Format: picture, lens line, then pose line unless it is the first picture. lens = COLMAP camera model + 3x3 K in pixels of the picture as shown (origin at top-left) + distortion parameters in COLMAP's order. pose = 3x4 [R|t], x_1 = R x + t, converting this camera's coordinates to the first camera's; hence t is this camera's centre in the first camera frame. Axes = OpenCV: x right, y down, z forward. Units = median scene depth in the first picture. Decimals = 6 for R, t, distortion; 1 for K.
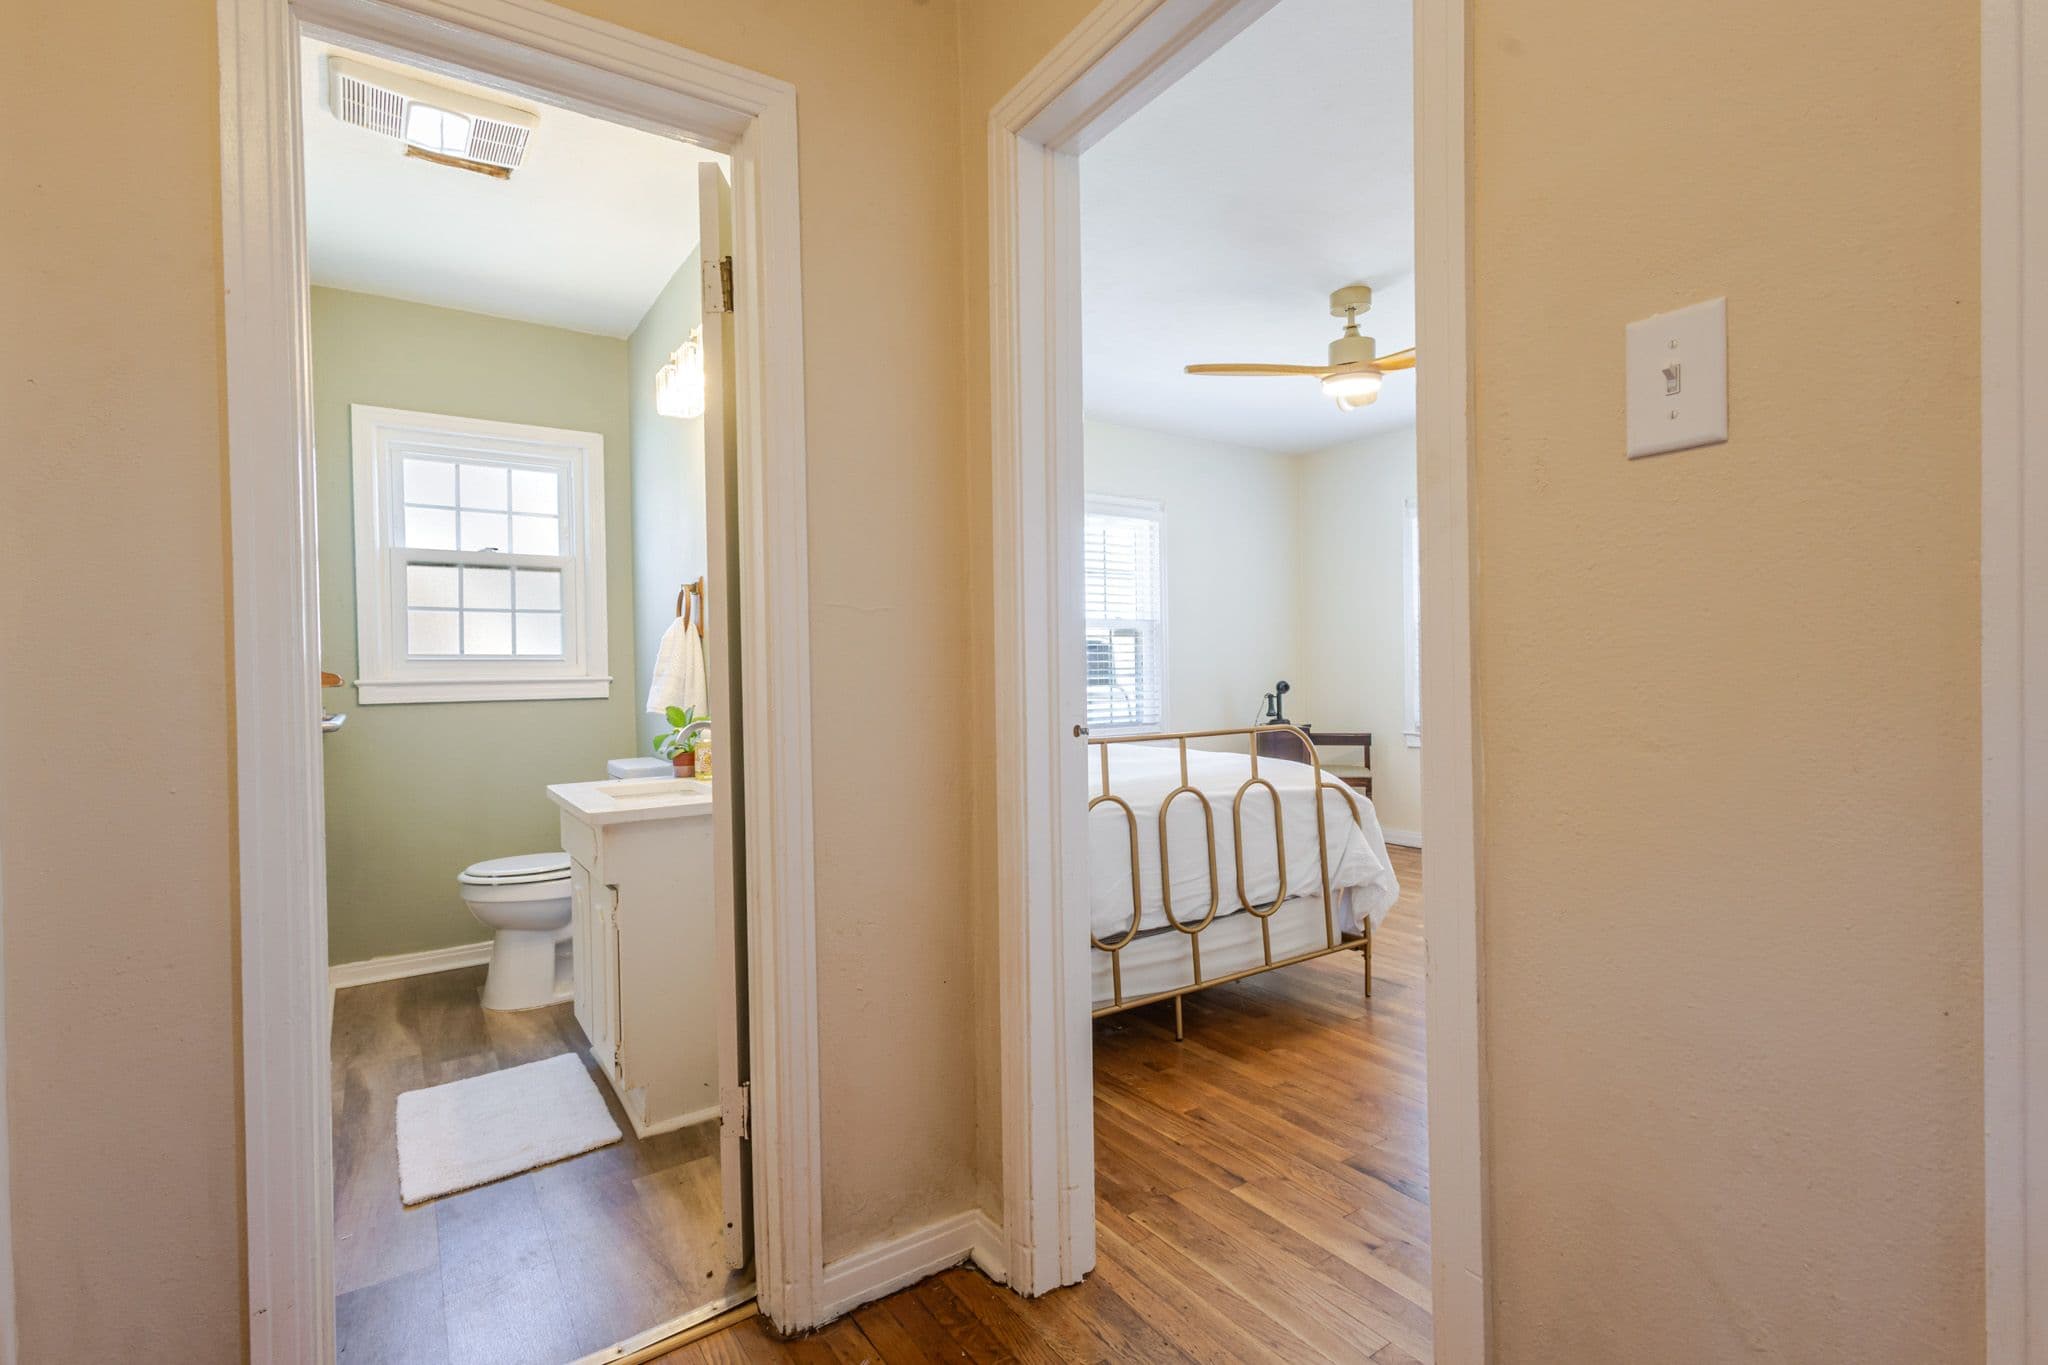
lens RADIAL K [[940.5, 0, 1031.5], [0, 940.5, 681.9], [0, 0, 1]] dist [0.011438, -0.002974]
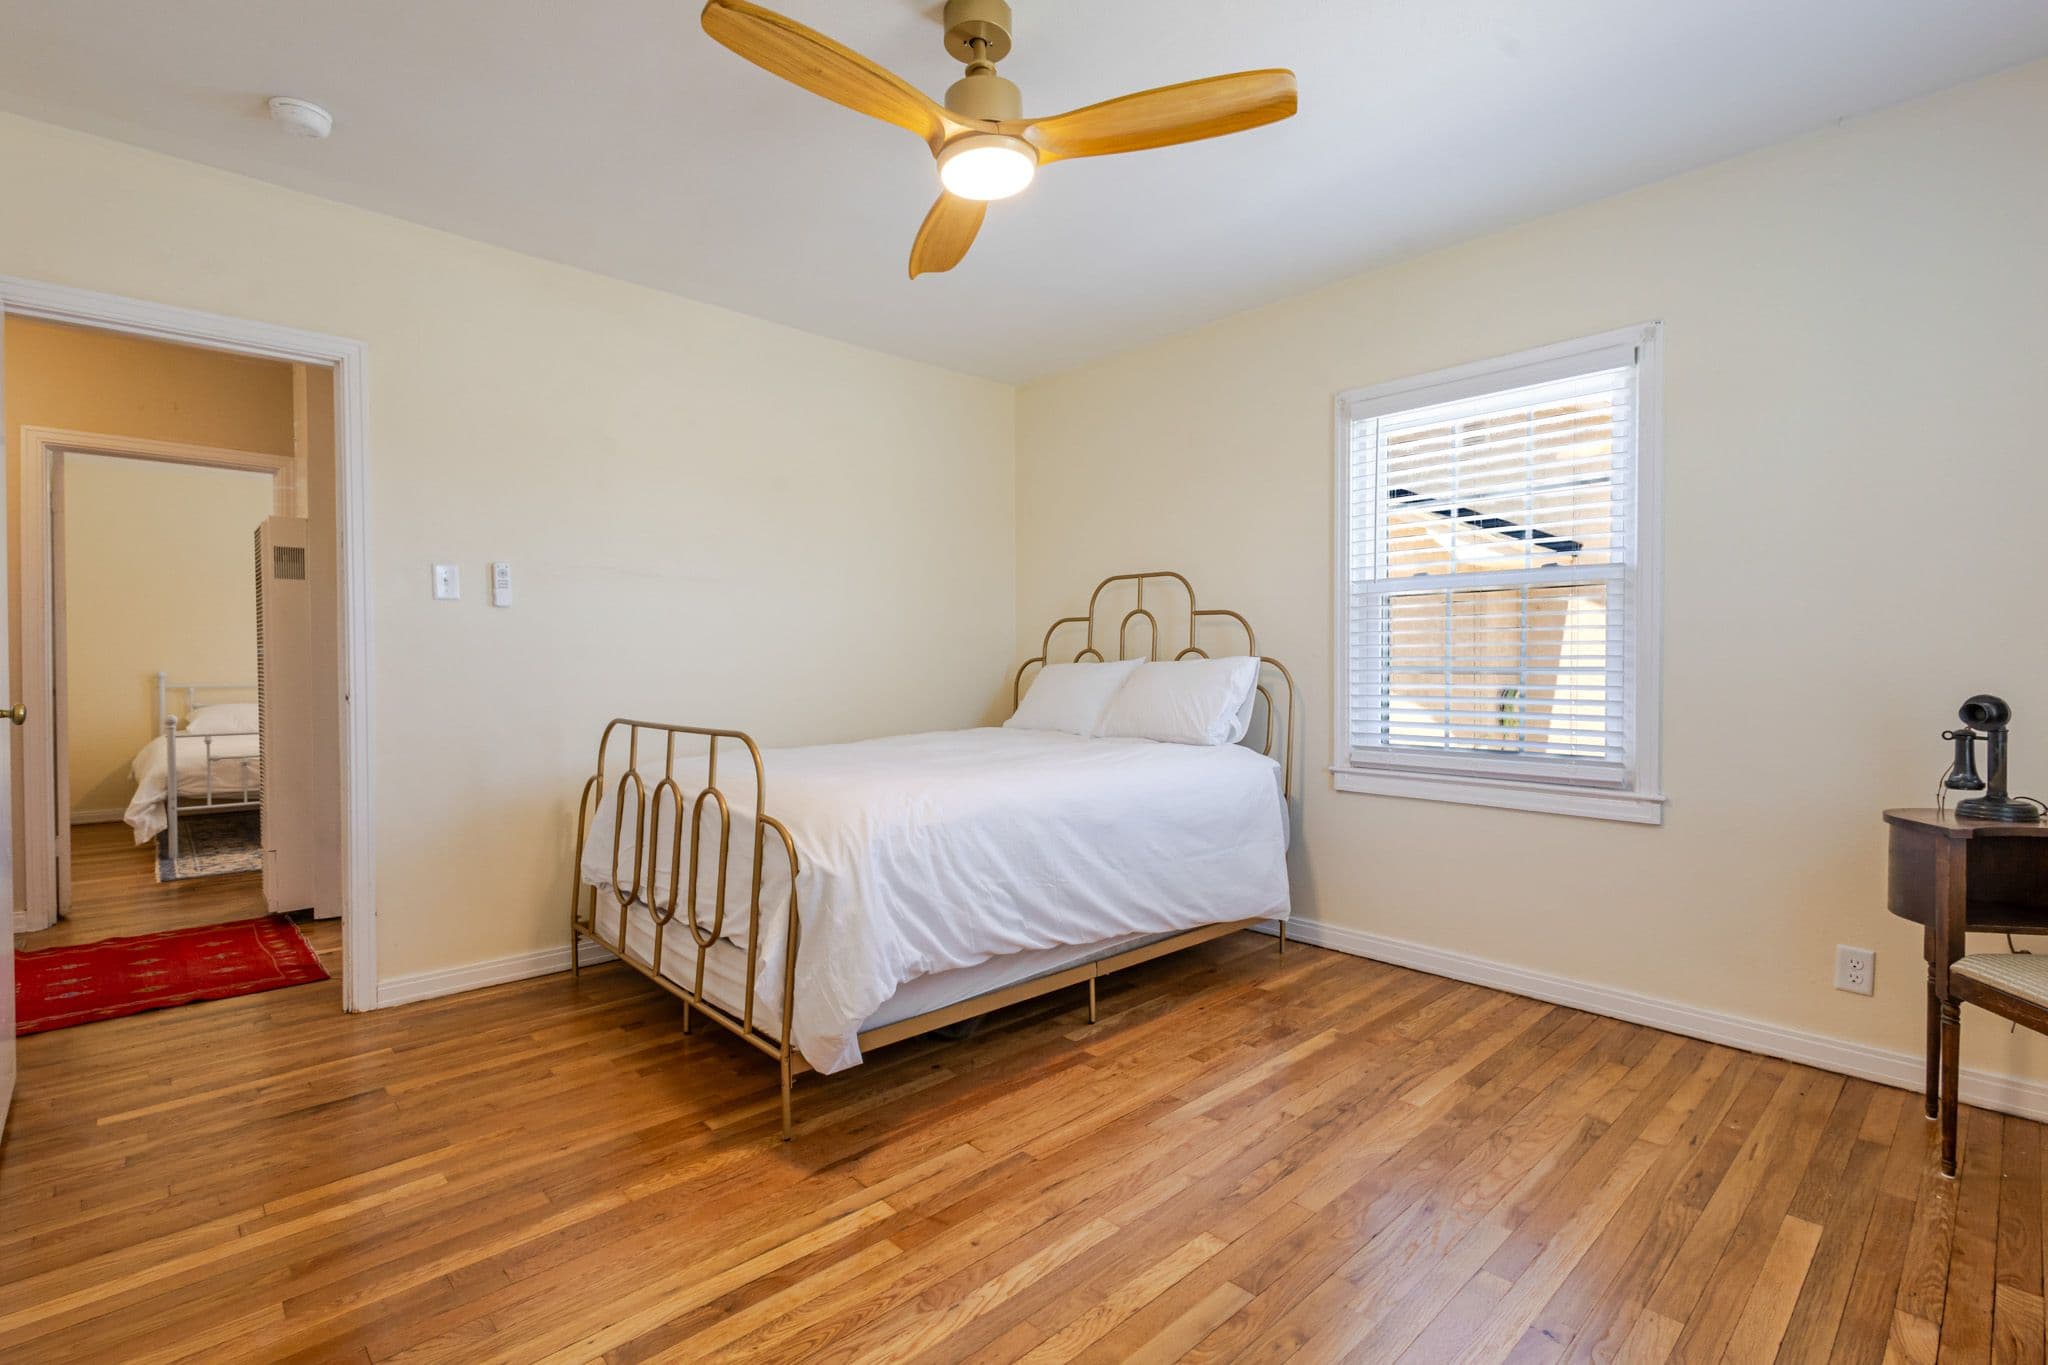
lens RADIAL K [[940.5, 0, 1032.3], [0, 940.5, 677.8], [0, 0, 1]] dist [0.011438, -0.002974]
pose [[0.157820, 0.029137, -0.987038, 0.984783], [-0.019943, 0.999455, 0.026315, -0.017566], [0.987266, 0.015531, 0.158315, 1.002445]]
